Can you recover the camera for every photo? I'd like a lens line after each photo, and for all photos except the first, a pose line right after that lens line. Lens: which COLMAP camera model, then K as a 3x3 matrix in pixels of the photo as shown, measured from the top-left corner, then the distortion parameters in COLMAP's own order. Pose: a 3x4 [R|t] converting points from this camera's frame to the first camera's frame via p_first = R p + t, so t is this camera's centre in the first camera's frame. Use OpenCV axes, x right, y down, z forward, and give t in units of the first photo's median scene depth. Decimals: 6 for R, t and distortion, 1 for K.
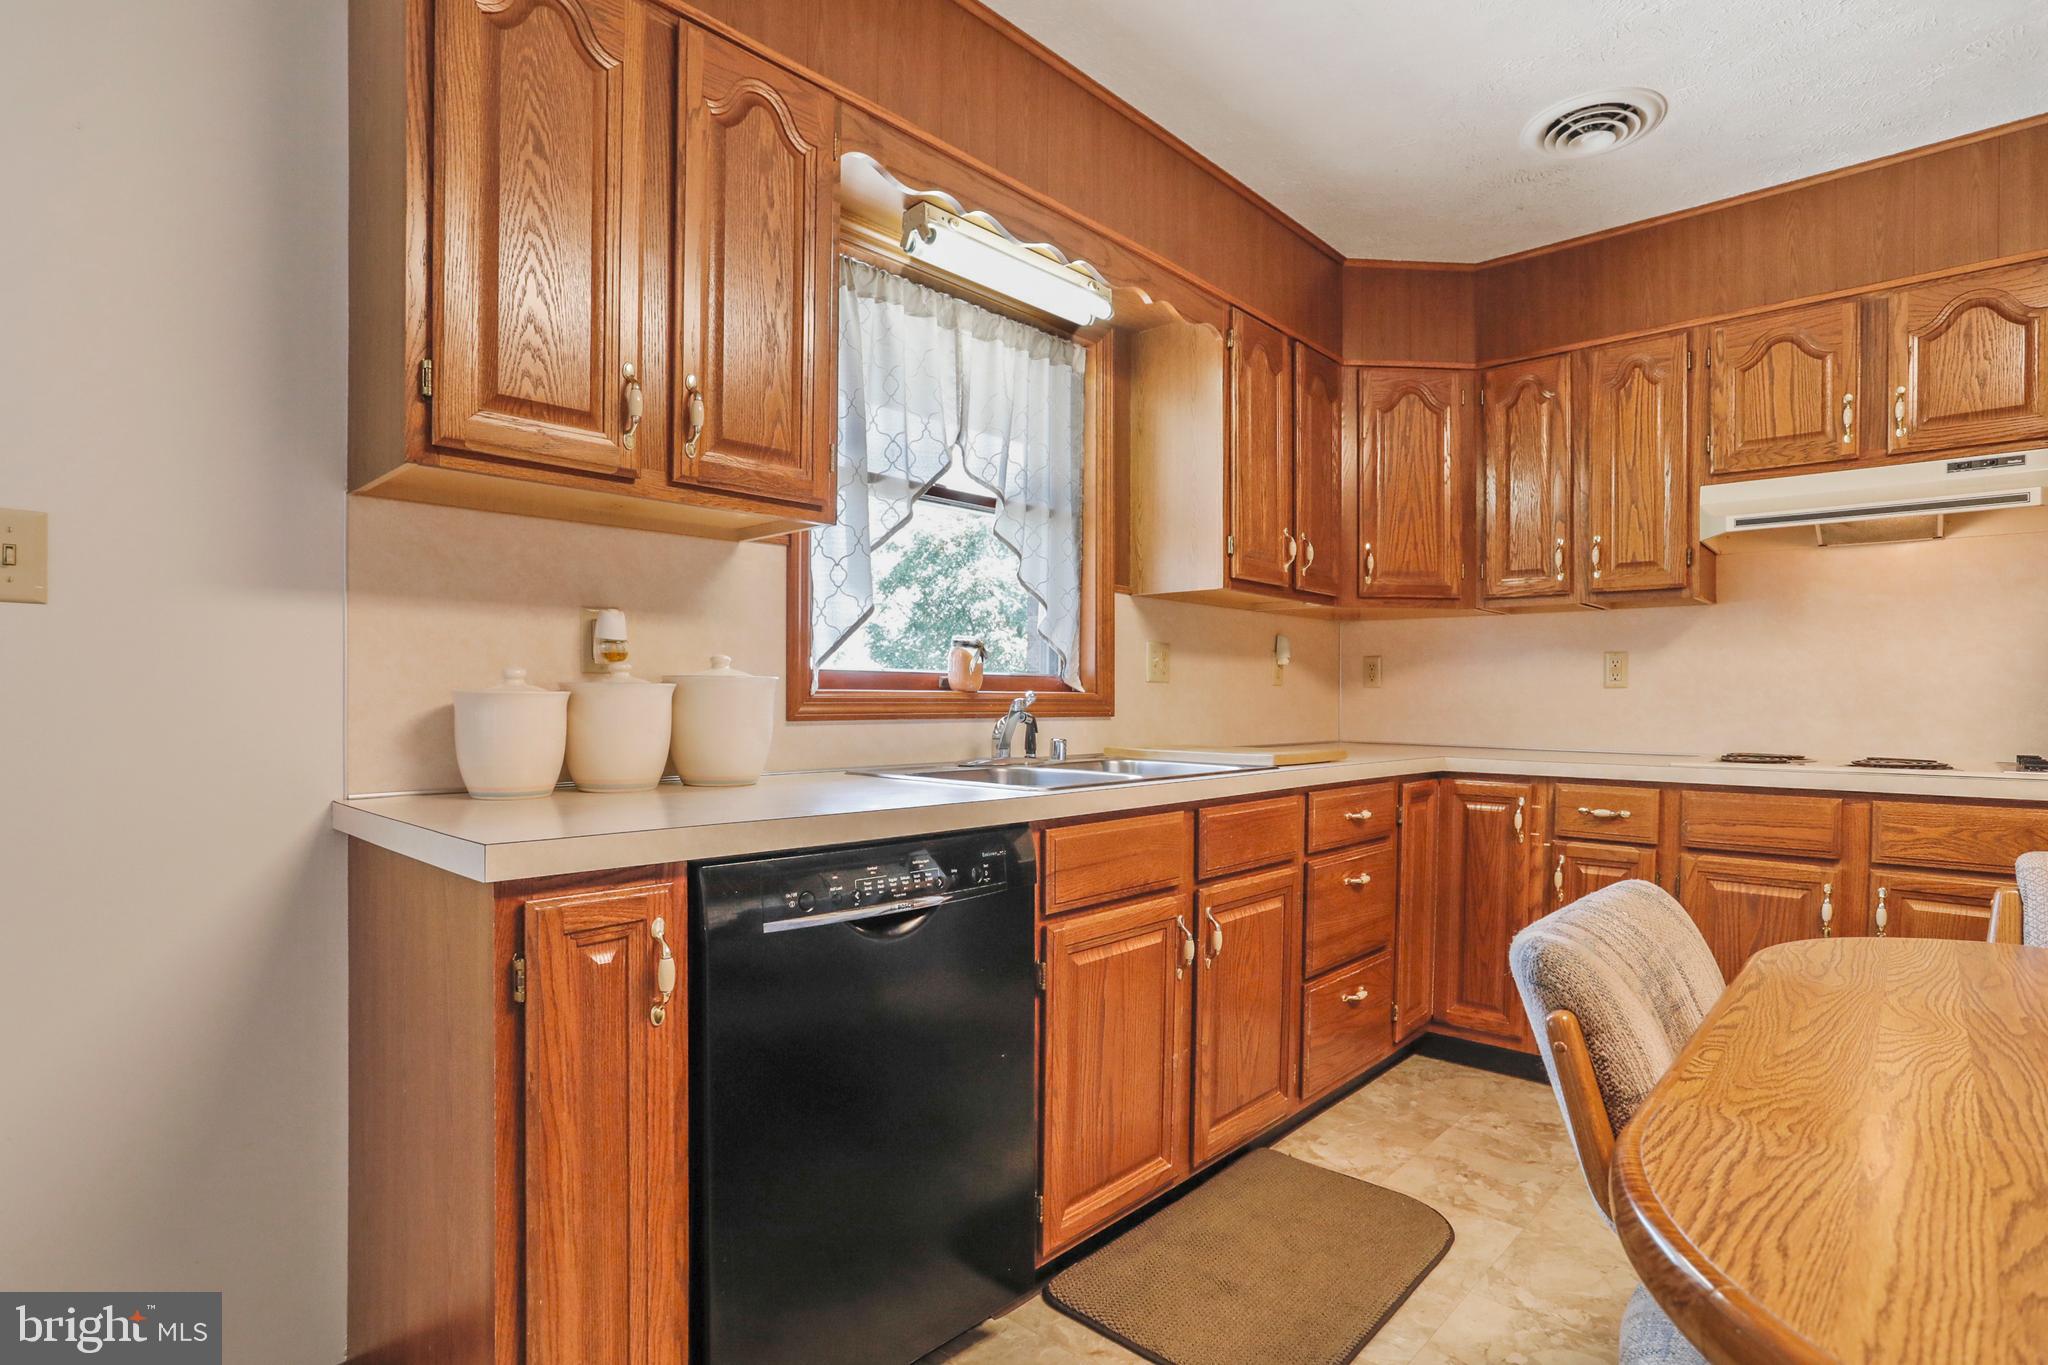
lens RADIAL K [[1058.2, 0, 1024.0], [0, 1058.2, 682.5], [0, 0, 1]] dist [0.015909, 0.000331]
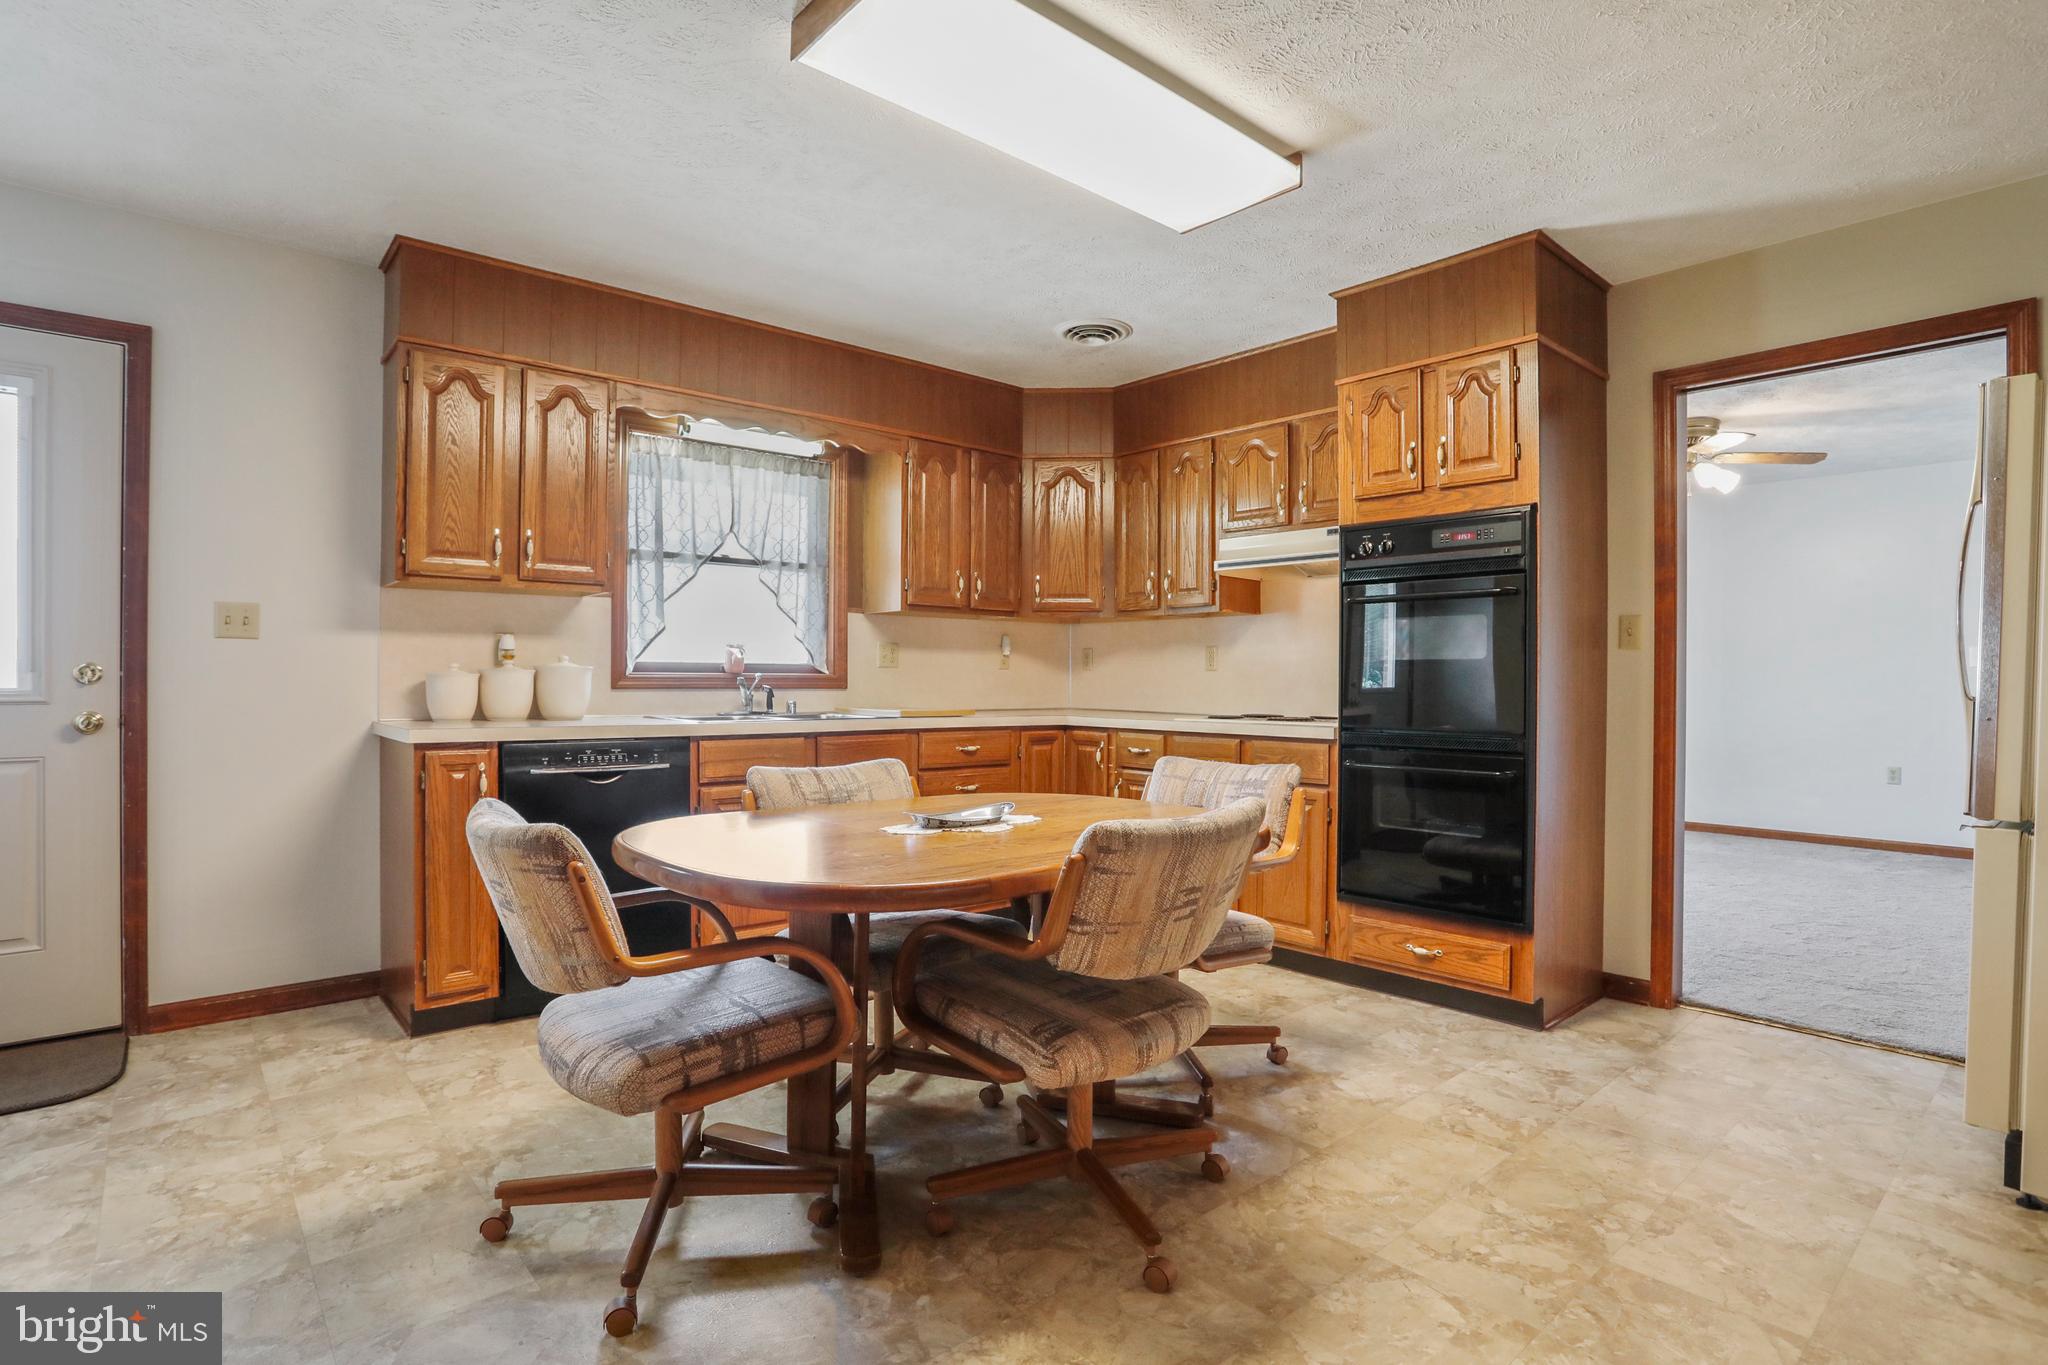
lens RADIAL K [[973.9, 0, 963.7], [0, 973.9, 674.2], [0, 0, 1]] dist [-0.051049, 0.005899]
pose [[0.987668, 0.000154, -0.156564, 0.514068], [0.001674, 0.999932, 0.011543, -0.007613], [0.156555, -0.011663, 0.987600, -0.465928]]
